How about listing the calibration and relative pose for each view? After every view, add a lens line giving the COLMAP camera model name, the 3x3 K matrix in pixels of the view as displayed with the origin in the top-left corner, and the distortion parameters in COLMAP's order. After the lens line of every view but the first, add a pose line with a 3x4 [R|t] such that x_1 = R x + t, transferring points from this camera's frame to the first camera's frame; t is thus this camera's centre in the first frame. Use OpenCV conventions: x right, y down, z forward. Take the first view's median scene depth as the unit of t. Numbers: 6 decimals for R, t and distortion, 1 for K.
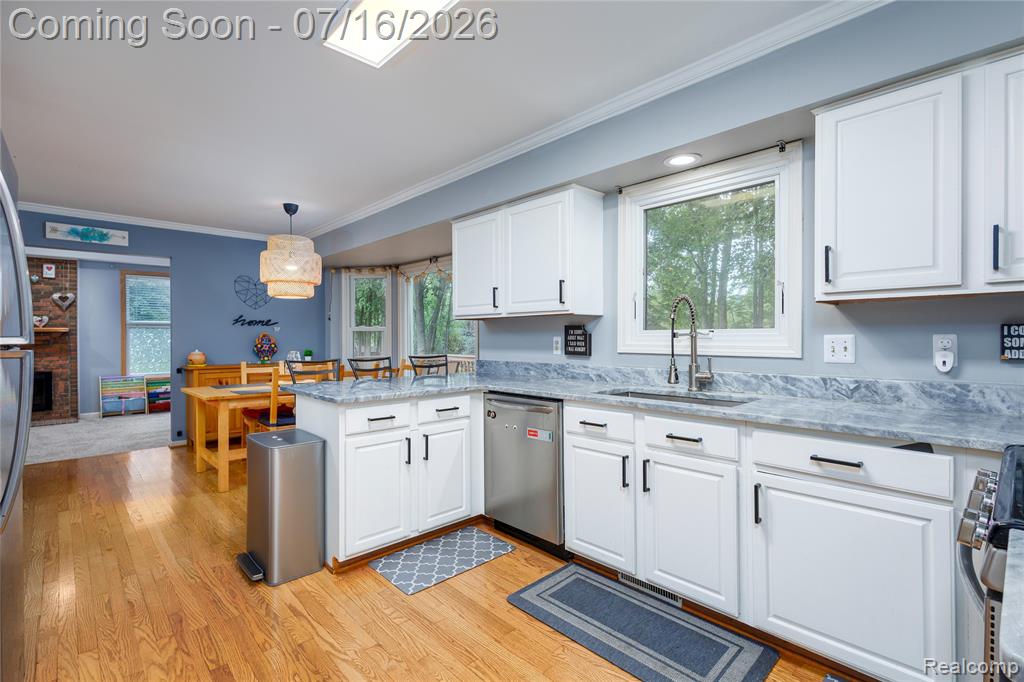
lens RADIAL K [[475.5, 0, 493.9], [0, 475.5, 339.3], [0, 0, 1]] dist [0.013141, -0.000086]
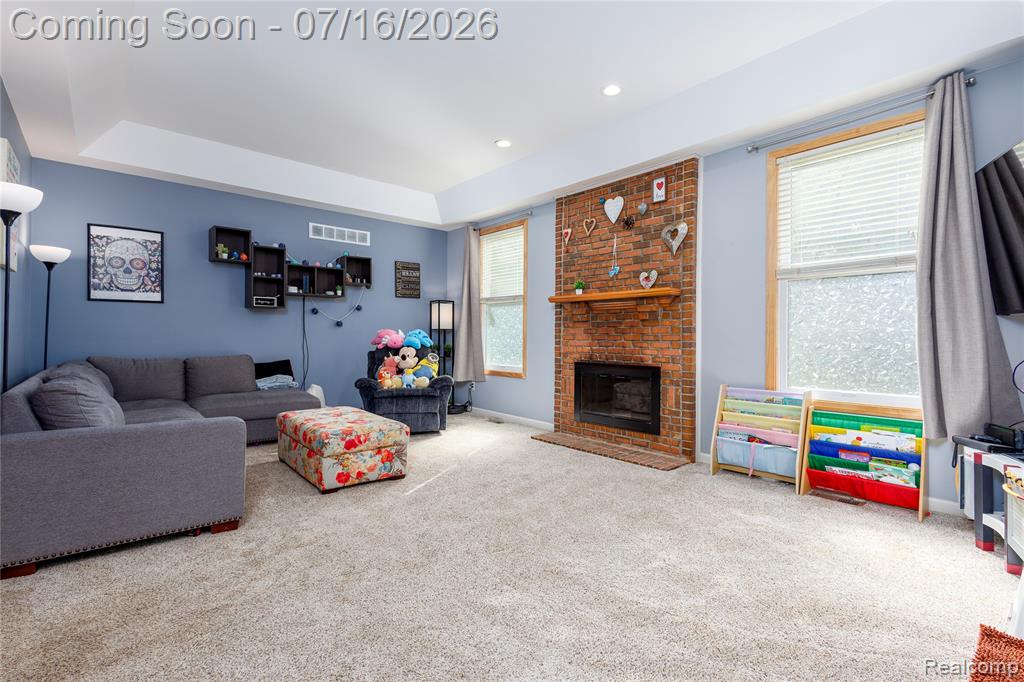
lens RADIAL K [[475.5, 0, 512.7], [0, 475.5, 333.4], [0, 0, 1]] dist [0.013141, -0.000086]
pose [[-0.003753, -0.001080, -0.999992, -0.353065], [-0.009367, 0.999956, -0.001045, 0.029301], [0.999949, 0.009363, -0.003763, 0.814303]]
